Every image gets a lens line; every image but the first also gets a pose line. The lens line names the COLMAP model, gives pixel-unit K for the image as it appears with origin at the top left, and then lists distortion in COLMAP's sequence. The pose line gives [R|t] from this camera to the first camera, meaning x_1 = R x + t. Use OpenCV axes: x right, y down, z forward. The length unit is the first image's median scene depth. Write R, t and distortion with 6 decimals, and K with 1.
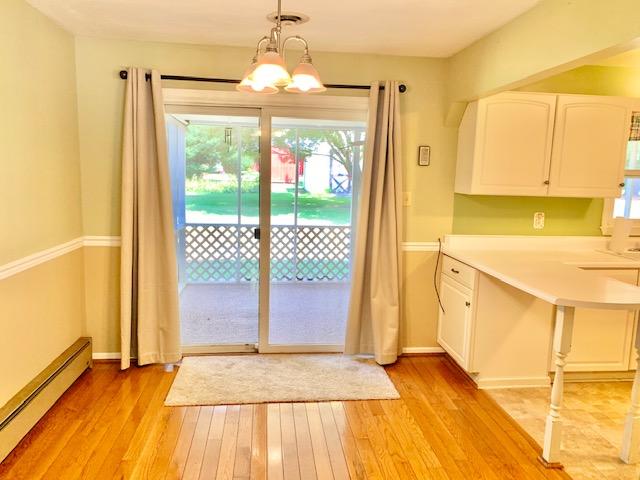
lens RADIAL K [[488.0, 0, 320.8], [0, 488.0, 238.0], [0, 0, 1]] dist [0.008626, -0.005276]
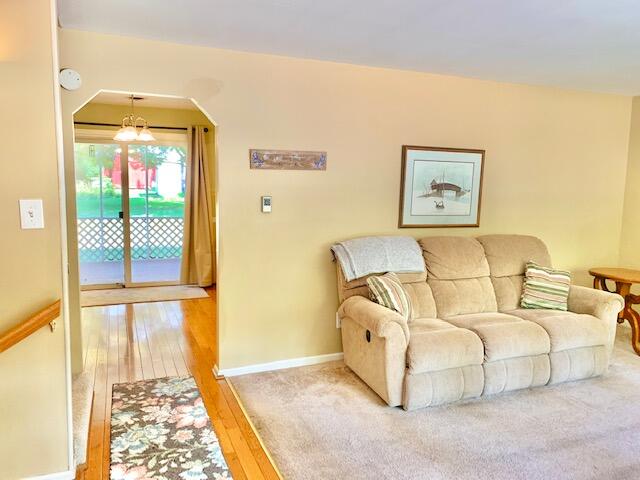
lens RADIAL K [[488.0, 0, 320.8], [0, 488.0, 238.0], [0, 0, 1]] dist [0.008626, -0.005276]
pose [[0.959318, -0.041850, 0.279209, 0.028016], [0.044866, 0.998983, -0.004417, 0.059055], [-0.278740, 0.016764, 0.960220, -0.420063]]
